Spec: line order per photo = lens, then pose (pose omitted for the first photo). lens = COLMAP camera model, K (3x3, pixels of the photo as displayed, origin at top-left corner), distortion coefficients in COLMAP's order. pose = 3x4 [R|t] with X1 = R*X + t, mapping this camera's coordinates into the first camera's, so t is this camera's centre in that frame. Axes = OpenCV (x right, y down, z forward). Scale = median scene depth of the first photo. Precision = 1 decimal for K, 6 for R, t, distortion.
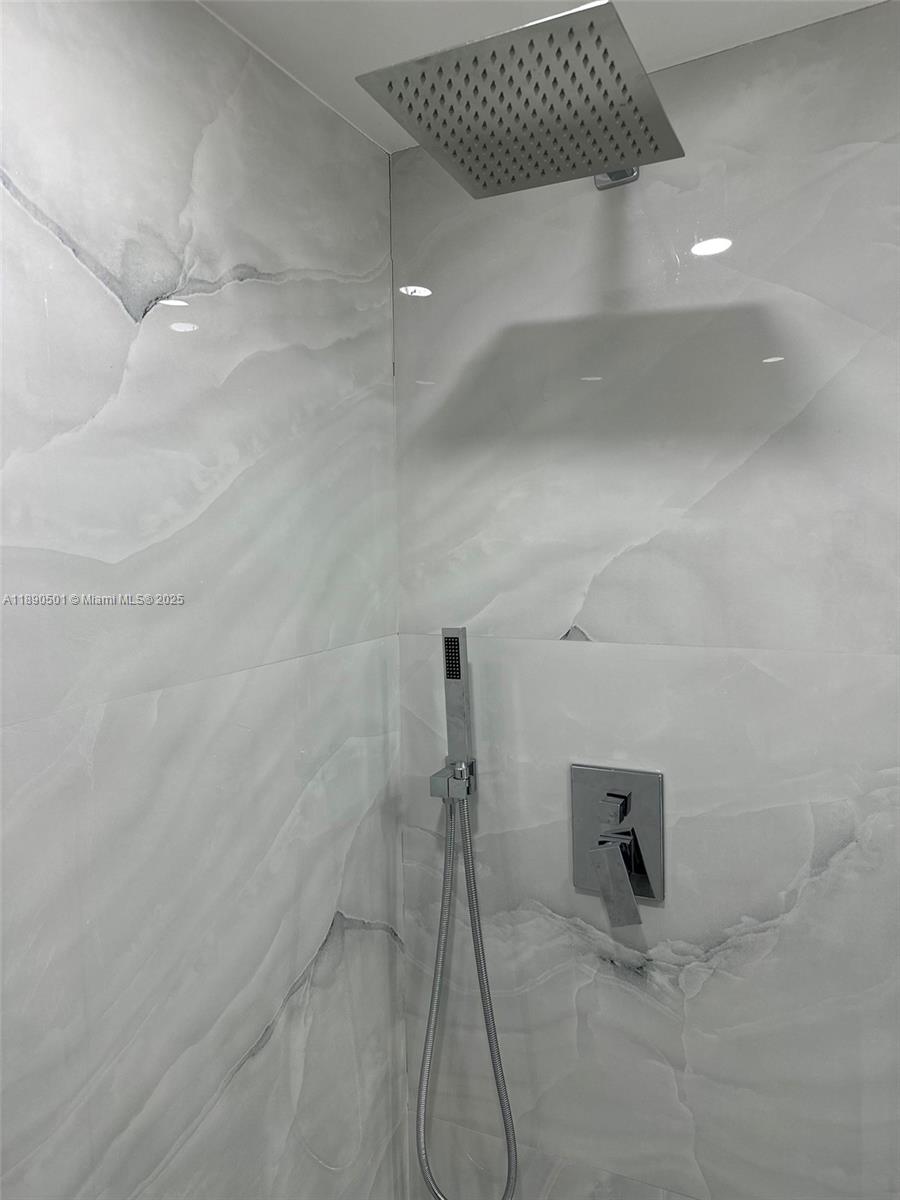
lens RADIAL K [[836.6, 0, 439.0], [0, 836.6, 598.5], [0, 0, 1]] dist [0.046346, -0.058395]
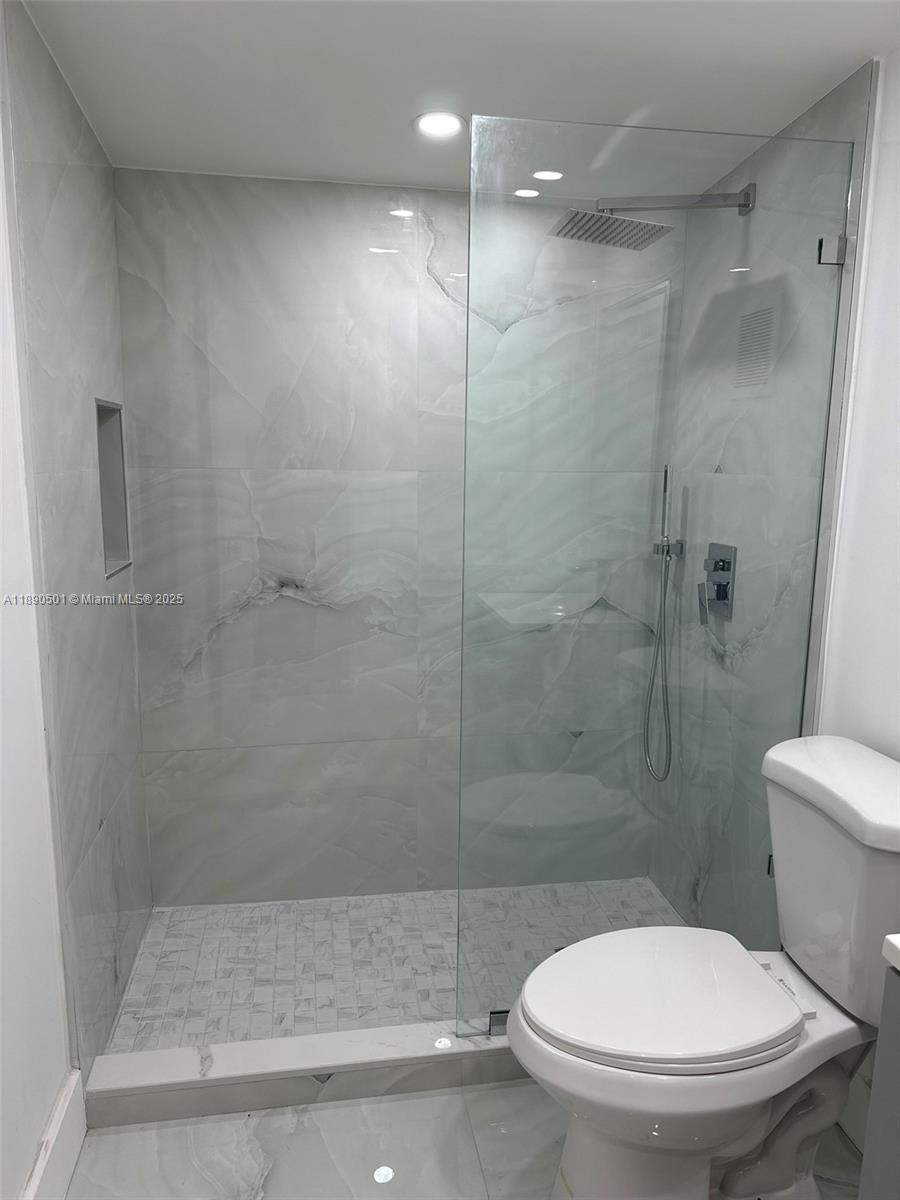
lens RADIAL K [[836.6, 0, 449.7], [0, 836.6, 608.1], [0, 0, 1]] dist [0.046346, -0.058395]
pose [[0.592153, 0.169172, -0.787868, 1.488986], [-0.082148, 0.985294, 0.149822, 0.126532], [0.801627, -0.023996, 0.597342, -0.642213]]
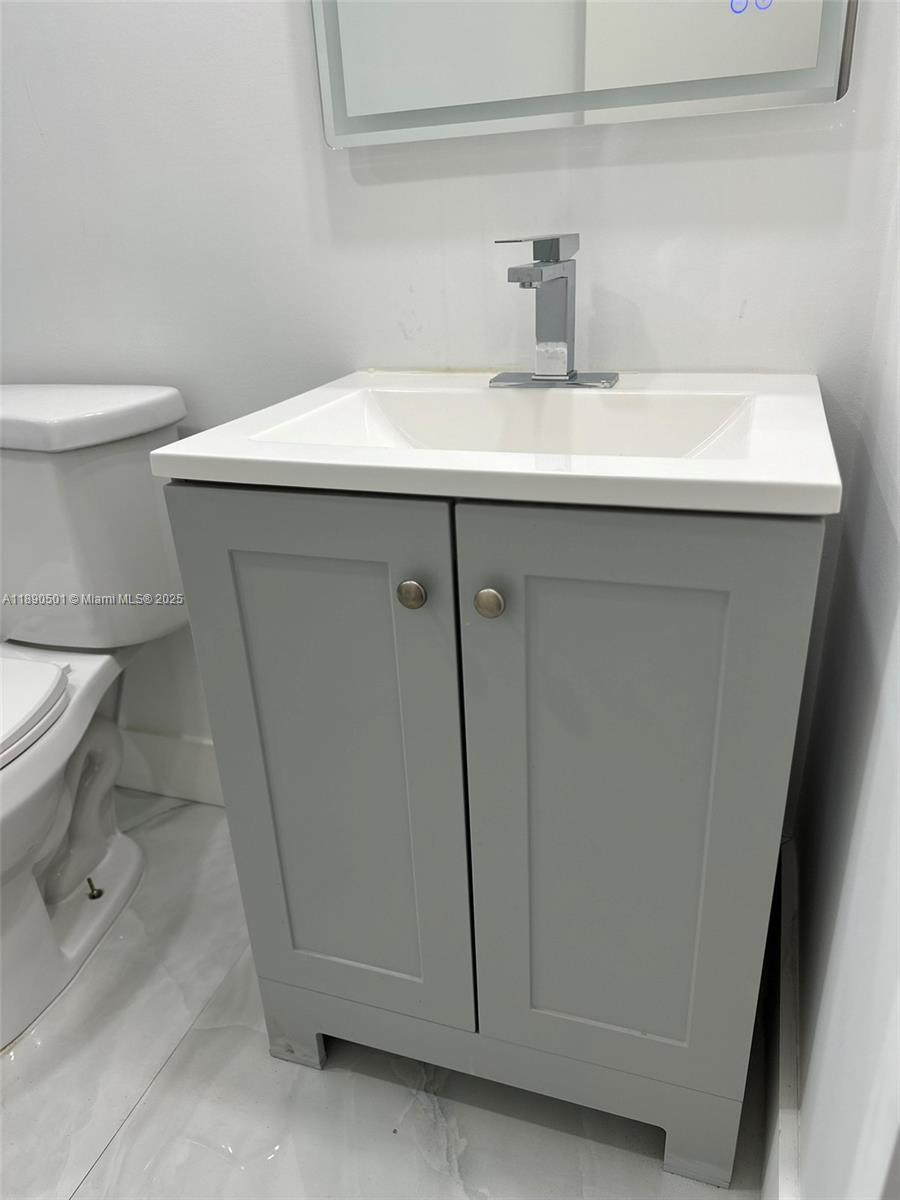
lens RADIAL K [[836.6, 0, 453.0], [0, 836.6, 604.3], [0, 0, 1]] dist [0.046346, -0.058395]
pose [[0.989260, -0.084131, 0.119524, 1.299345], [0.037020, 0.935292, 0.351936, 0.417011], [-0.141398, -0.343732, 0.928361, -0.572648]]
